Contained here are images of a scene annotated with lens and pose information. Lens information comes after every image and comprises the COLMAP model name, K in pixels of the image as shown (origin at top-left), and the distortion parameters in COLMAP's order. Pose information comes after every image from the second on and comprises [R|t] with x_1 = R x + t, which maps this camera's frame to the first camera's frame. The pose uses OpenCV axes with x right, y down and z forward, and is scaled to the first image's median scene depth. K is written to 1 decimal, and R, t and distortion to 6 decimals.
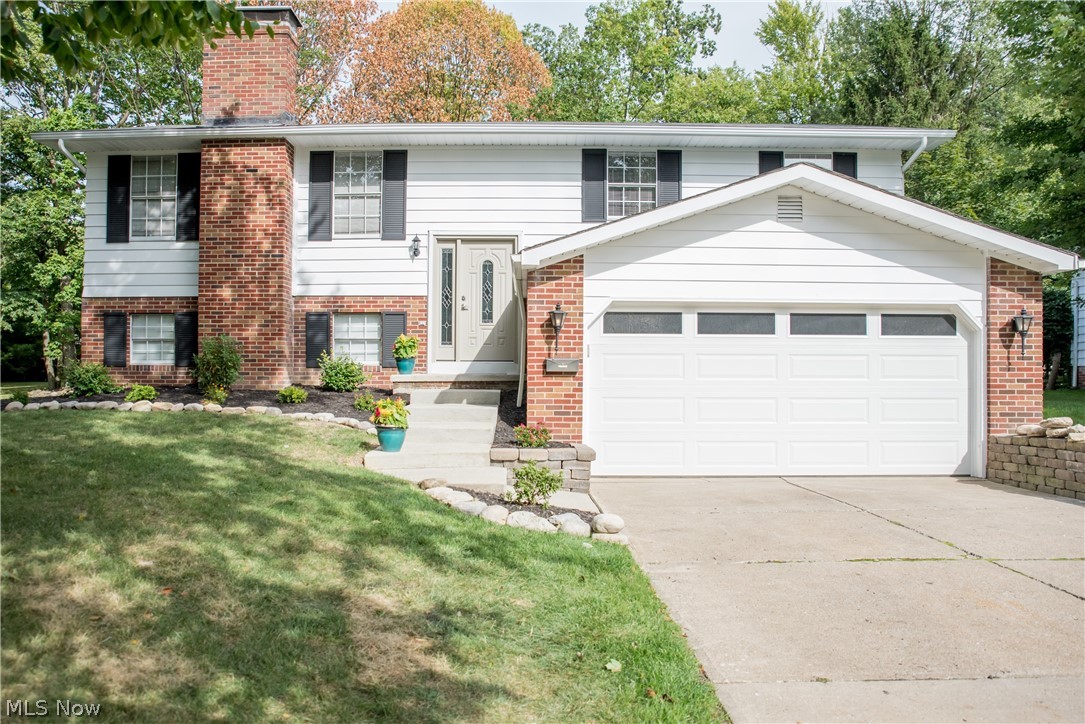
lens RADIAL K [[780.3, 0, 542.5], [0, 780.3, 362.0], [0, 0, 1]] dist [-0.135146, 0.115692]
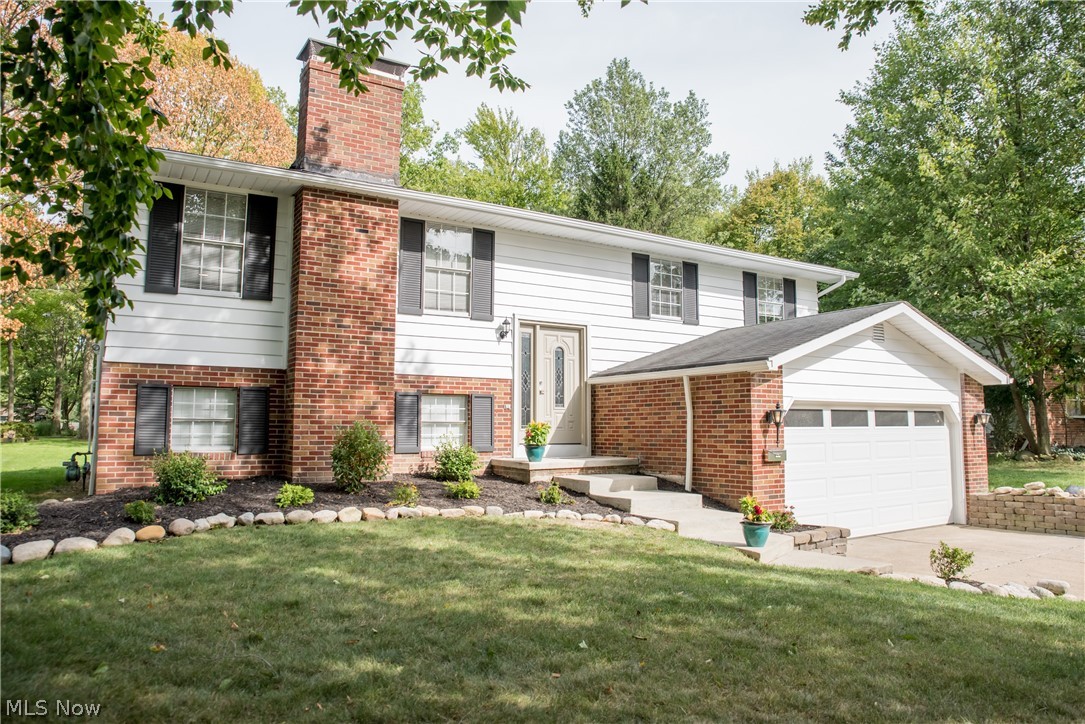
lens RADIAL K [[724.3, 0, 542.5], [0, 724.3, 345.8], [0, 0, 1]] dist [-0.123544, 0.081191]
pose [[0.852033, 0.057454, 0.520325, -0.600974], [-0.007830, 0.995246, -0.097073, -0.037910], [-0.523429, 0.078635, 0.848433, 0.188744]]
